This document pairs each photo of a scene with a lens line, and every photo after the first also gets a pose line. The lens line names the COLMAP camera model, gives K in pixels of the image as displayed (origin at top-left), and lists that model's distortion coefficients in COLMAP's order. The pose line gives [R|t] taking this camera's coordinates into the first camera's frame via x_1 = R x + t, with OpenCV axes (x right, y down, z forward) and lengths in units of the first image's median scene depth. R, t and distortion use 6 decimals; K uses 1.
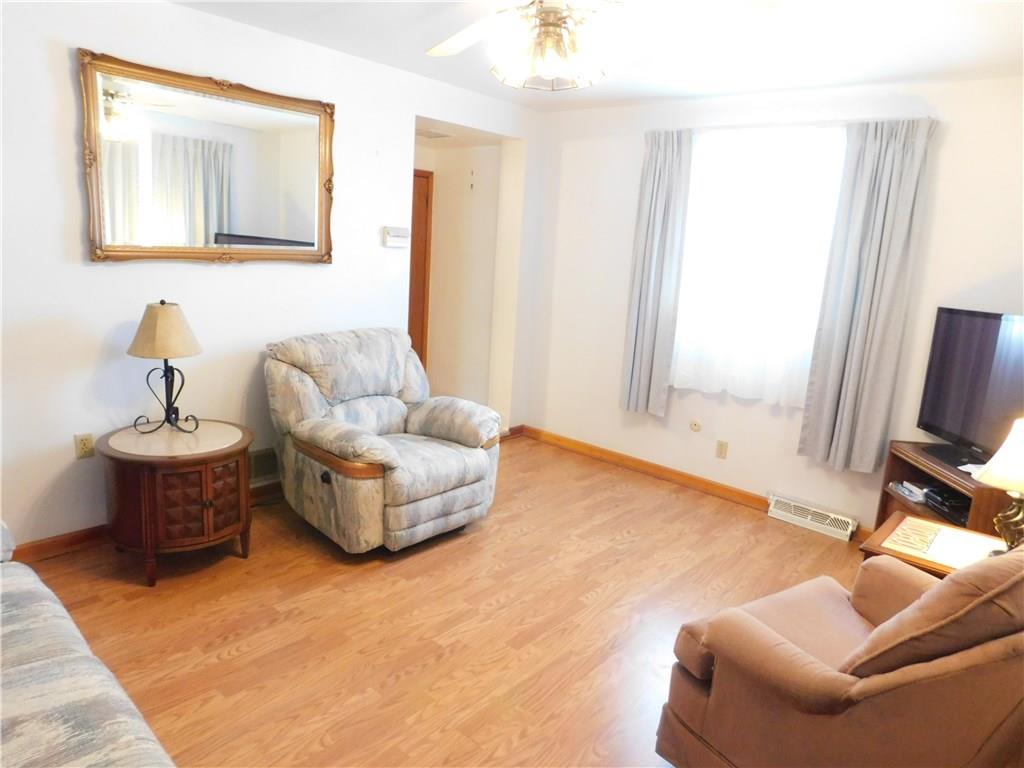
lens RADIAL K [[688.0, 0, 510.1], [0, 688.0, 382.1], [0, 0, 1]] dist [-0.074026, 0.102171]
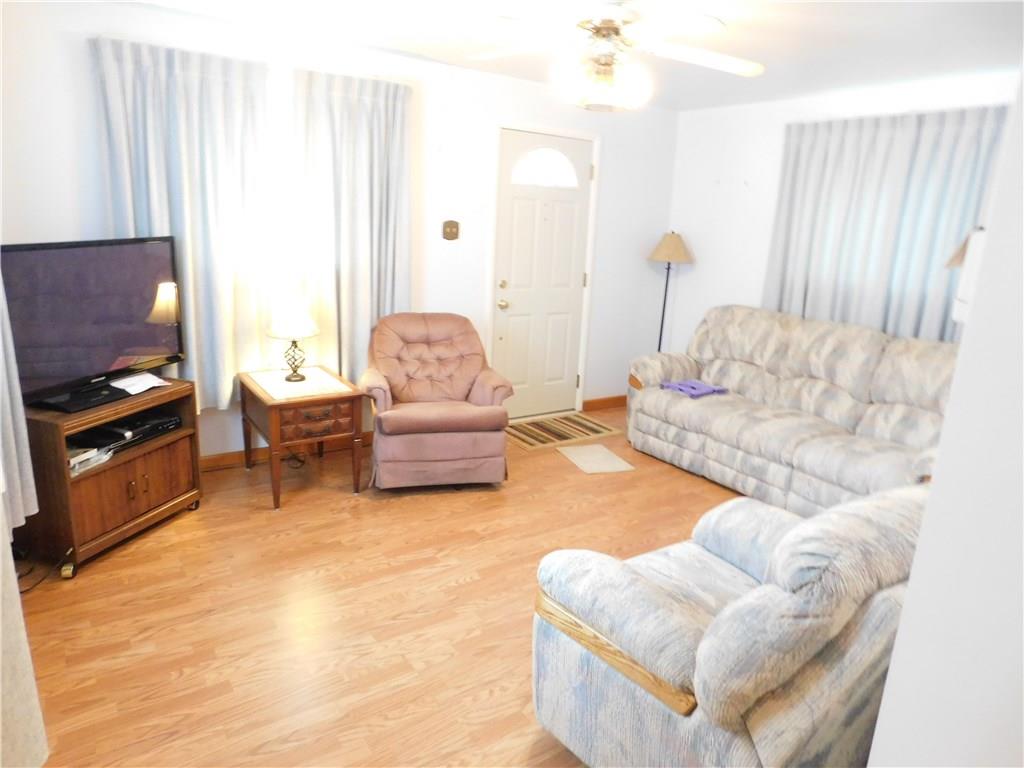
lens RADIAL K [[688.0, 0, 510.1], [0, 688.0, 382.1], [0, 0, 1]] dist [-0.074026, 0.102171]
pose [[-0.963525, -0.176629, 0.201053, -0.072819], [-0.072194, 0.894964, 0.440258, -0.303035], [-0.257698, 0.409684, -0.875072, 1.379076]]
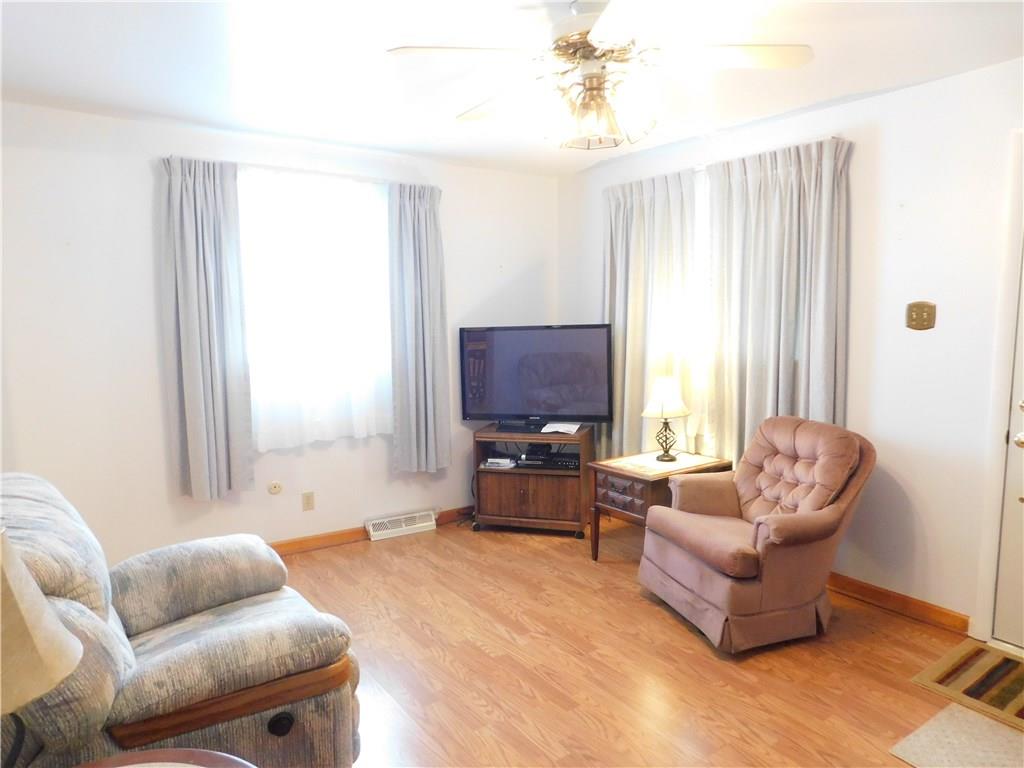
lens RADIAL K [[688.0, 0, 510.1], [0, 688.0, 382.1], [0, 0, 1]] dist [-0.074026, 0.102171]
pose [[0.239344, -0.172829, 0.955429, -0.589145], [0.220984, 0.967901, 0.119727, -0.133156], [-0.945453, 0.182479, 0.269854, 0.509321]]
